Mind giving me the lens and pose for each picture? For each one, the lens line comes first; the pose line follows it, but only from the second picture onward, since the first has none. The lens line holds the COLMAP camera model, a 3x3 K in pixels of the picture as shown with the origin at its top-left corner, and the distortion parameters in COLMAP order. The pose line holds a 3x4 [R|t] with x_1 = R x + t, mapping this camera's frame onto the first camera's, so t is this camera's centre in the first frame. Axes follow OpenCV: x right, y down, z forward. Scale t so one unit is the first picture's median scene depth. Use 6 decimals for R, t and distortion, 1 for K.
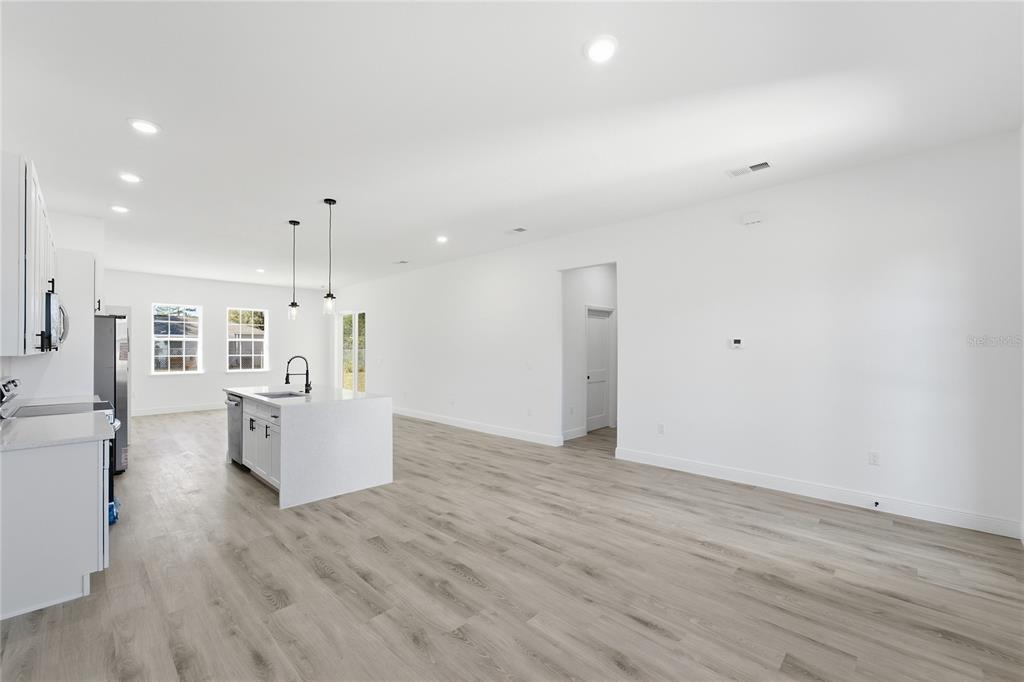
lens RADIAL K [[423.4, 0, 505.9], [0, 423.4, 345.9], [0, 0, 1]] dist [-0.006709, 0.001348]
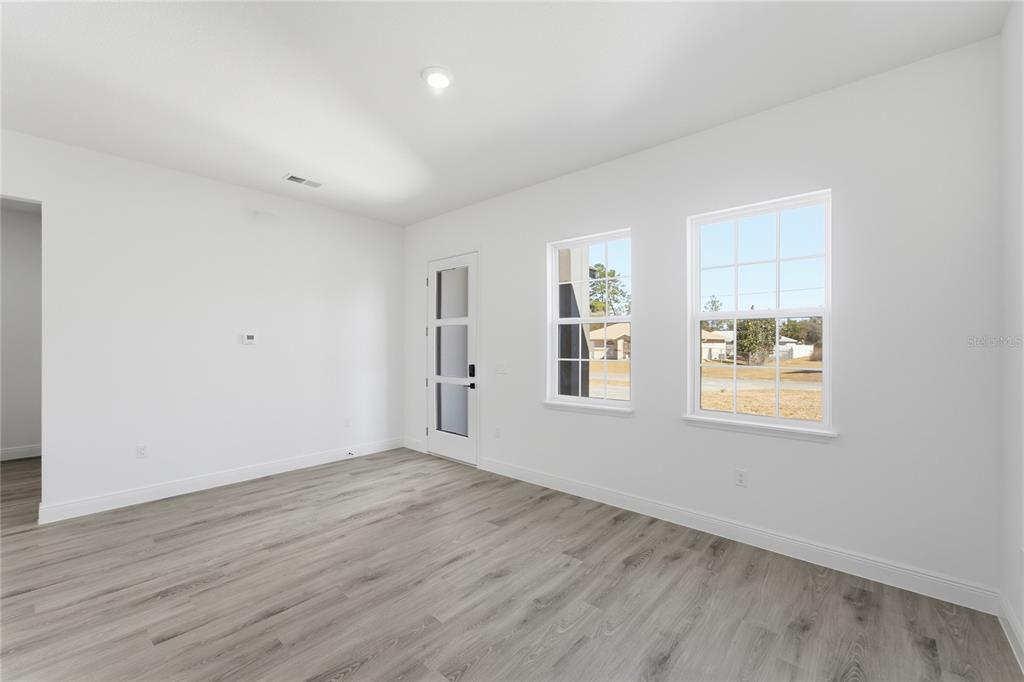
lens RADIAL K [[423.4, 0, 507.7], [0, 423.4, 344.9], [0, 0, 1]] dist [-0.006709, 0.001348]
pose [[-0.071506, 0.000475, 0.997440, -0.591968], [-0.011842, 0.999929, -0.001325, 0.001605], [-0.997370, -0.011906, -0.071495, 0.576723]]
